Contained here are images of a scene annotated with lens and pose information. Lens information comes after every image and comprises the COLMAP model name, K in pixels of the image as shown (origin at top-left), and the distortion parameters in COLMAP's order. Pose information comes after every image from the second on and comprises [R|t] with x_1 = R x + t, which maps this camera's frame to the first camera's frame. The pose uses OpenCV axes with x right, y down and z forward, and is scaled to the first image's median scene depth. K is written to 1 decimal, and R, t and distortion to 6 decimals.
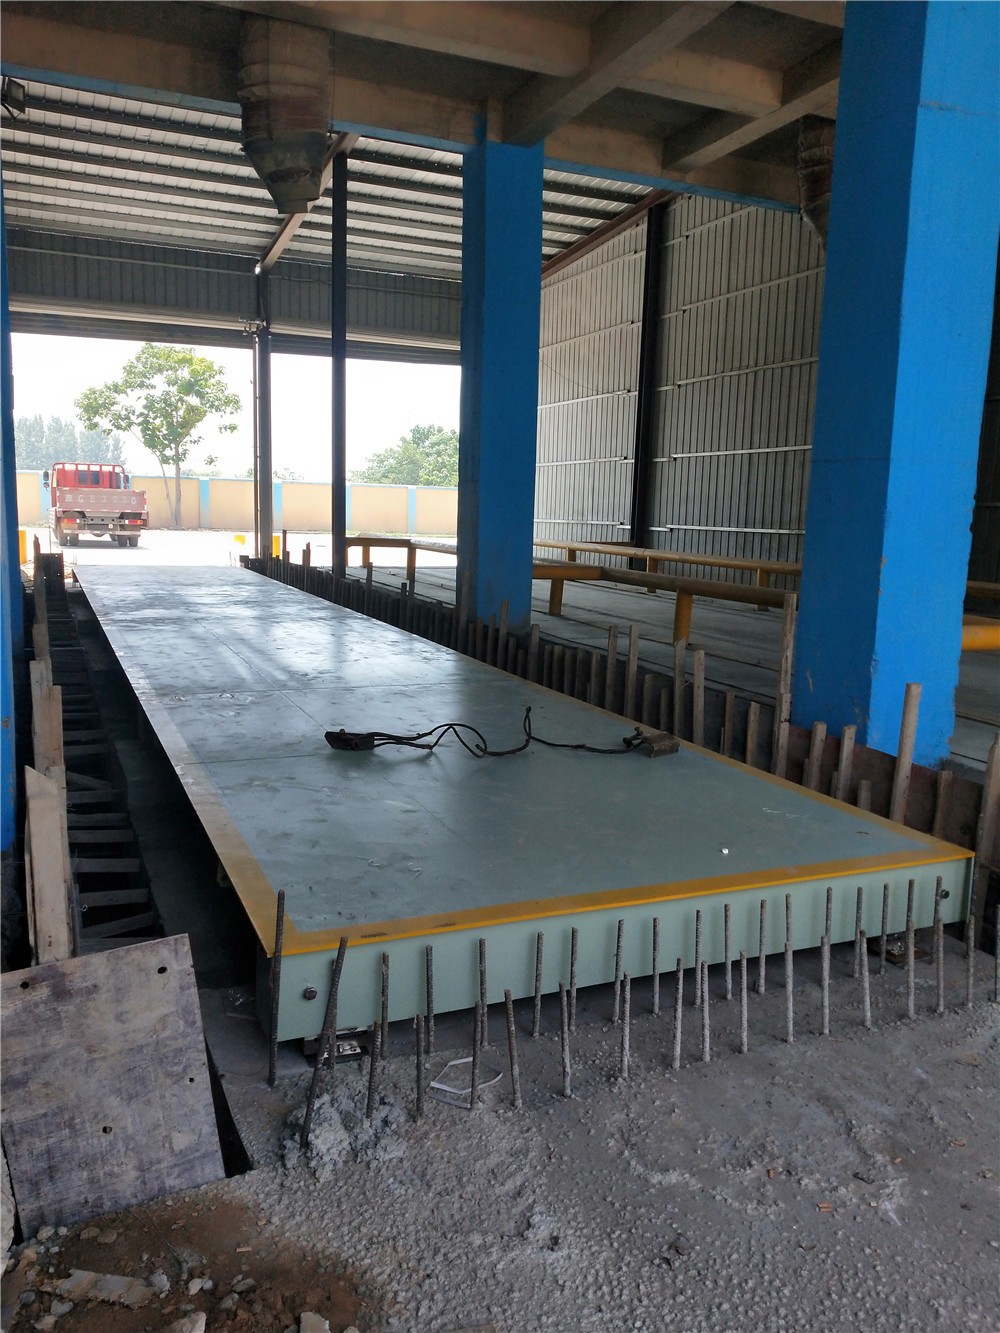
lens RADIAL K [[1060.3, 0, 496.7], [0, 1060.3, 683.6], [0, 0, 1]] dist [0.052699, -0.099497]
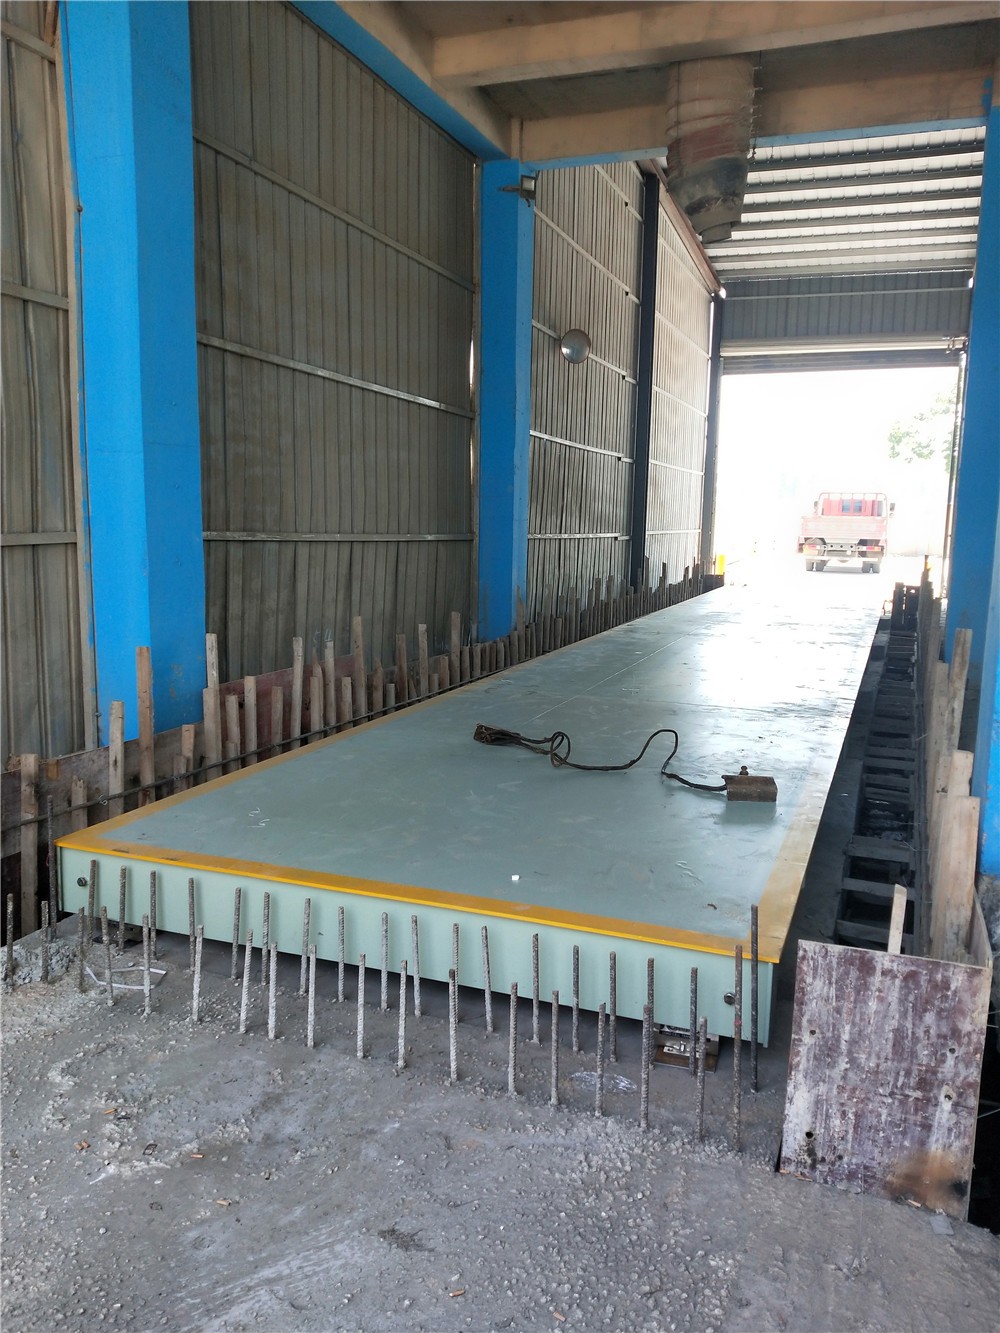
lens RADIAL K [[1059.5, 0, 497.1], [0, 1059.5, 683.7], [0, 0, 1]] dist [0.009277, -0.022425]
pose [[0.711379, 0.099205, -0.695772, 0.351616], [-0.117825, 0.992810, 0.021090, -0.012848], [0.692862, 0.066976, 0.717953, 0.130674]]
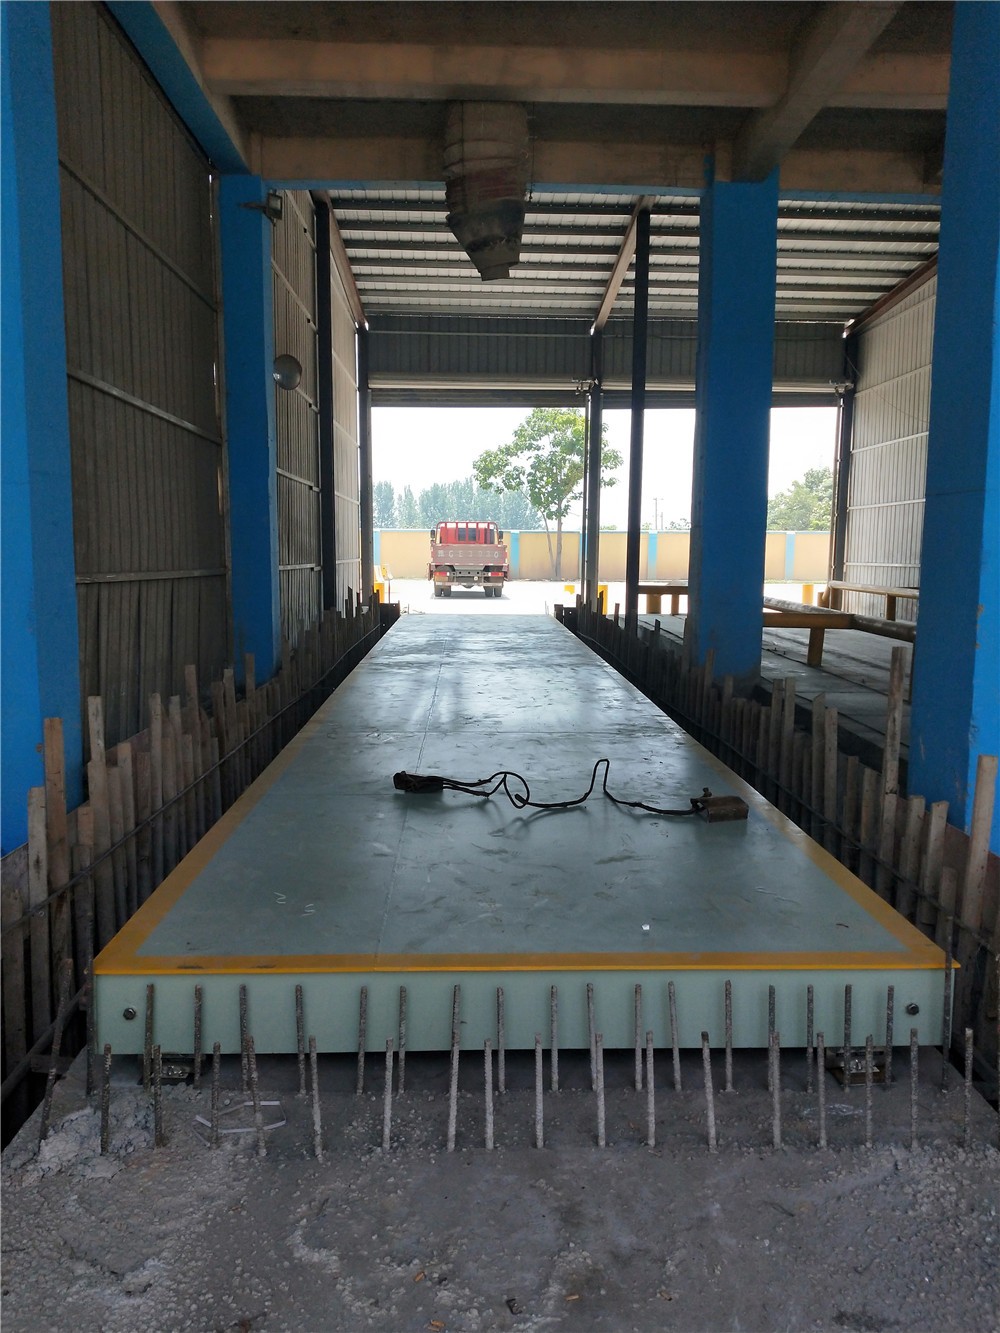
lens RADIAL K [[1065.8, 0, 500.8], [0, 1065.8, 687.5], [0, 0, 1]] dist [-0.010568, -0.007239]
pose [[0.929373, 0.027680, -0.368103, 0.180074], [-0.043062, 0.998506, -0.033637, -0.004454], [0.366622, 0.047112, 0.929177, 0.044890]]
